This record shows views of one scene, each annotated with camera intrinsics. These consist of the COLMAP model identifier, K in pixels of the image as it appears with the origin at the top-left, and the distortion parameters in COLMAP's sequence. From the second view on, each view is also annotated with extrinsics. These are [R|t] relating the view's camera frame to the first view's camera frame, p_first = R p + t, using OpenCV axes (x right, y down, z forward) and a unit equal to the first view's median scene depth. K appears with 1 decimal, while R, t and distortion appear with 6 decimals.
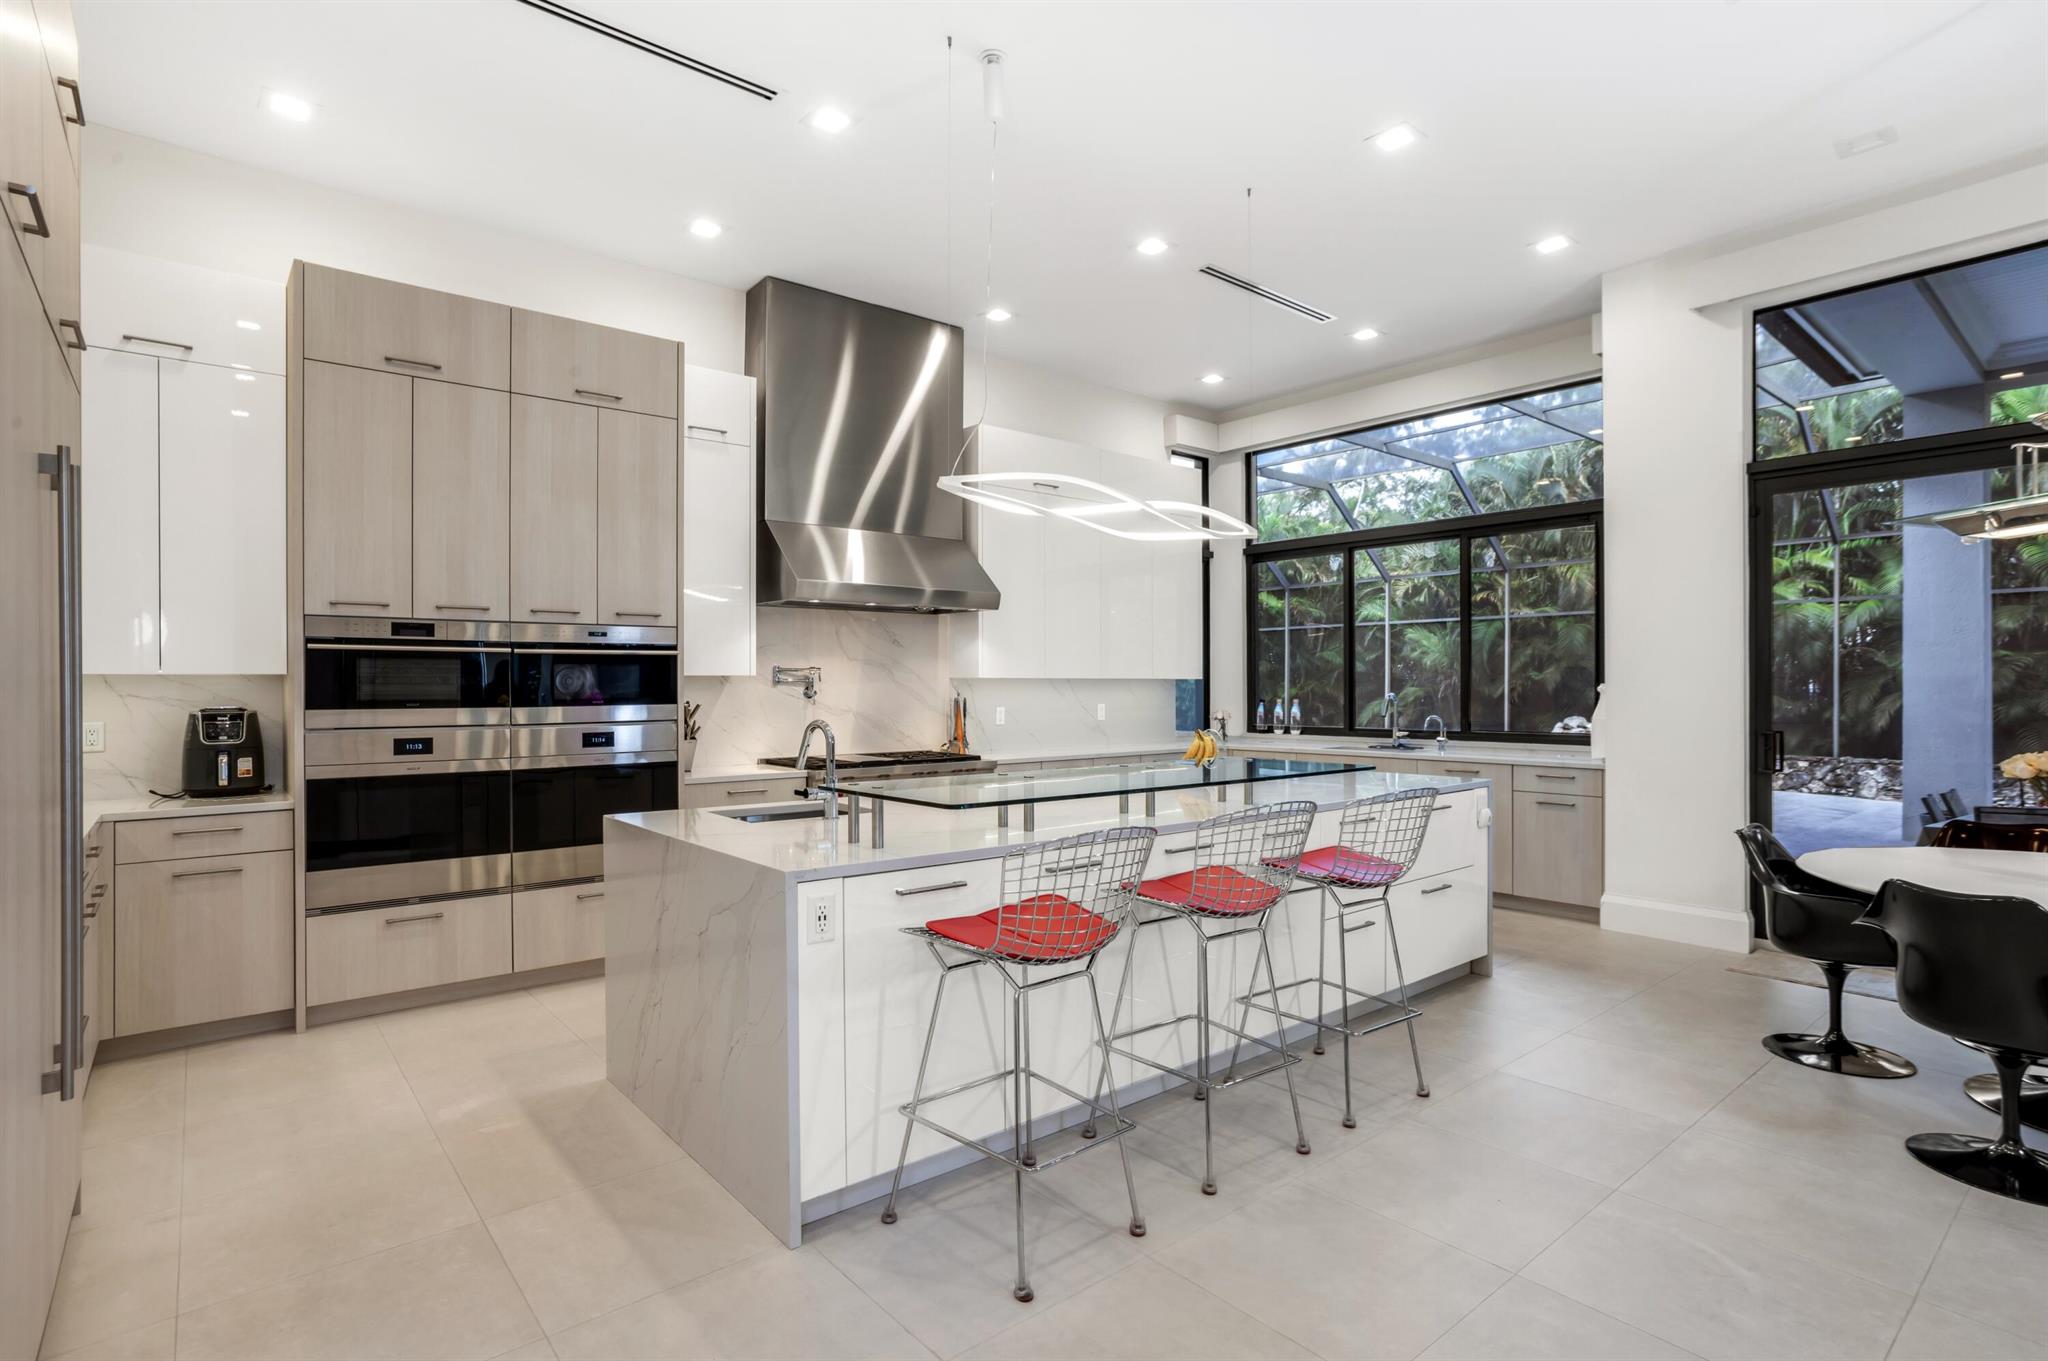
lens RADIAL K [[983.8, 0, 1017.8], [0, 983.8, 678.9], [0, 0, 1]] dist [-0.025814, 0.008479]
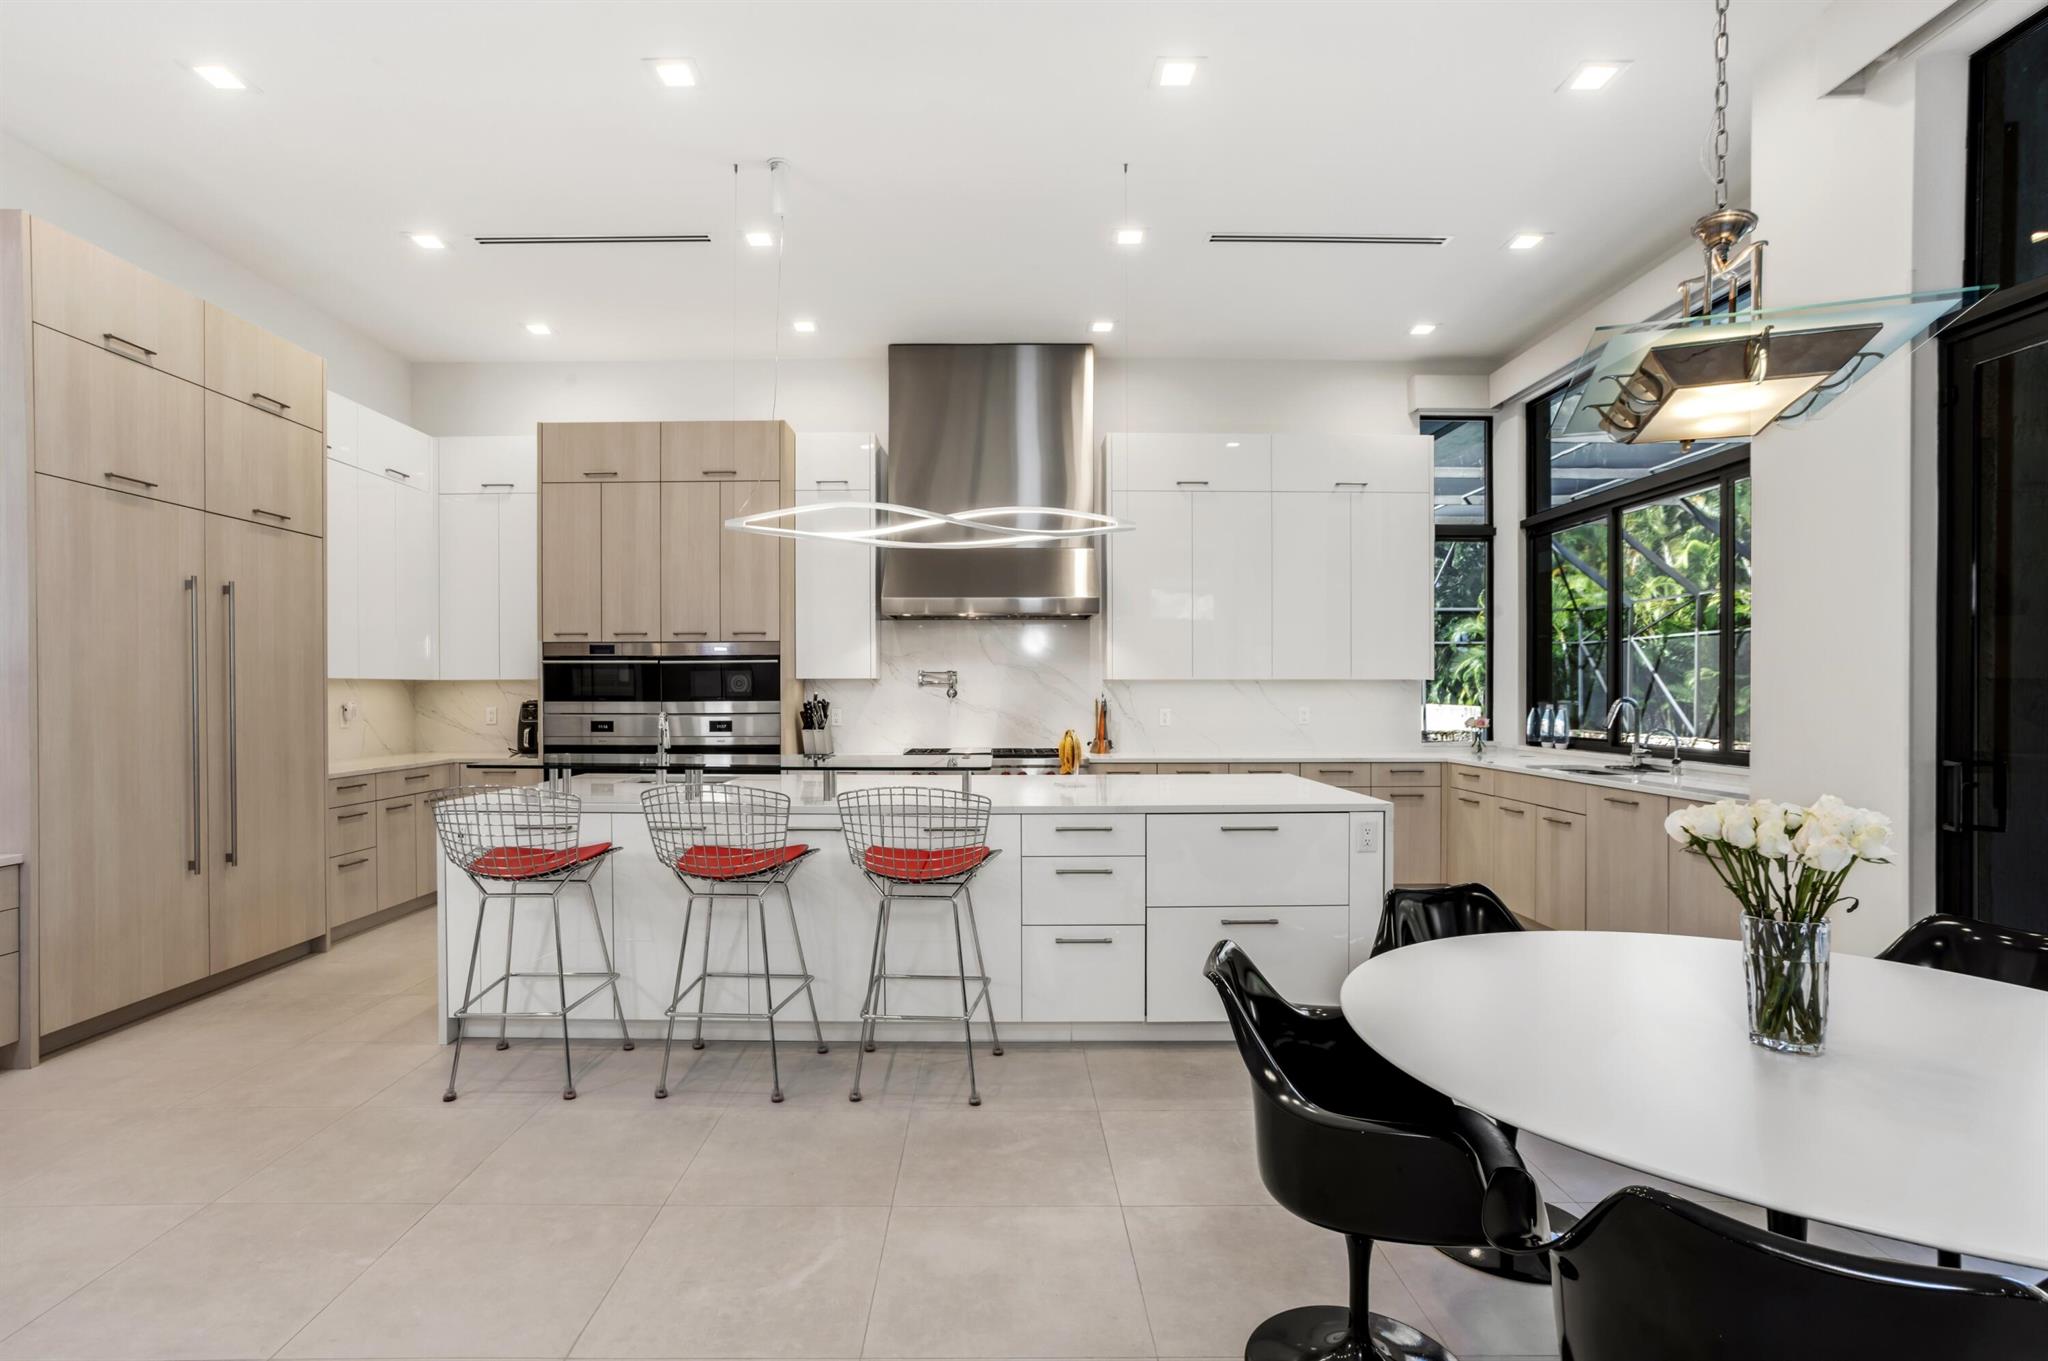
lens RADIAL K [[983.8, 0, 1019.2], [0, 983.8, 692.4], [0, 0, 1]] dist [-0.025814, 0.008479]
pose [[0.786318, 0.002213, -0.617817, 0.823691], [0.003463, 0.999962, 0.007990, 0.006287], [0.617812, -0.008422, 0.786281, 0.199438]]
